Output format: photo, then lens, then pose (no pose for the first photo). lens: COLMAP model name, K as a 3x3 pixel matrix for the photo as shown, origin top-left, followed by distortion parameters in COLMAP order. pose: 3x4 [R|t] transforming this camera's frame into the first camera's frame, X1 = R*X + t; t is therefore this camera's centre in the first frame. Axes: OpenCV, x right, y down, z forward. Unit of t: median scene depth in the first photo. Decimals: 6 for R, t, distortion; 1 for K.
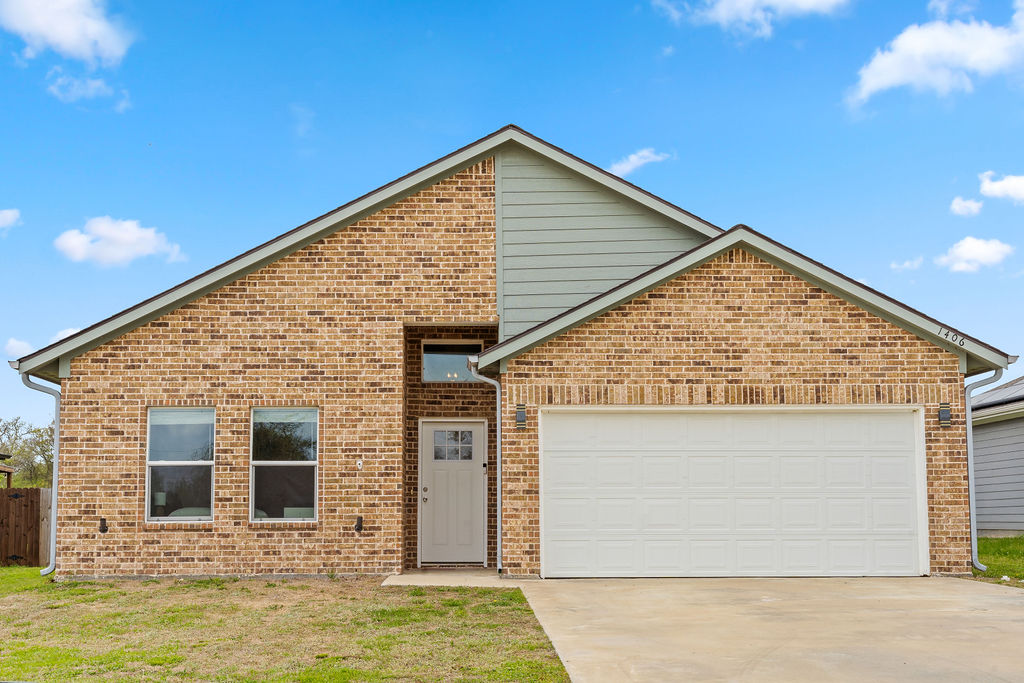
lens RADIAL K [[1349.6, 0, 512.0], [0, 1349.6, 341.5], [0, 0, 1]] dist [0.016889, 0.021010]
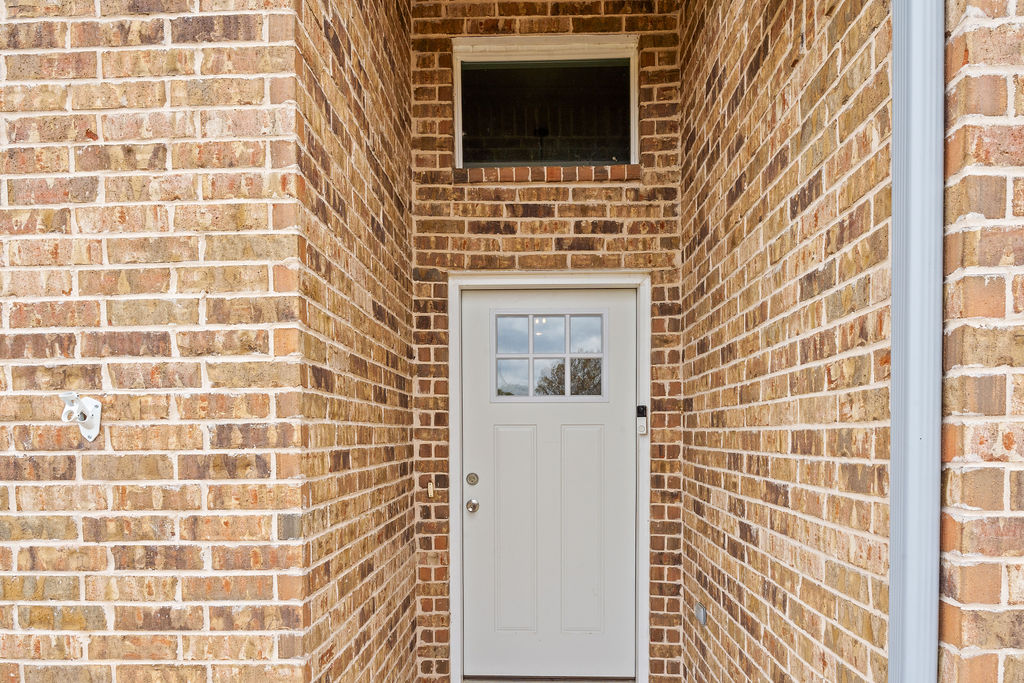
lens RADIAL K [[713.9, 0, 511.4], [0, 713.9, 450.5], [0, 0, 1]] dist [-0.001606, -0.000961]
pose [[0.996876, -0.001115, -0.078977, -0.043122], [0.013303, 0.987986, 0.153970, 0.080890], [0.077857, -0.154540, 0.984914, 0.903245]]
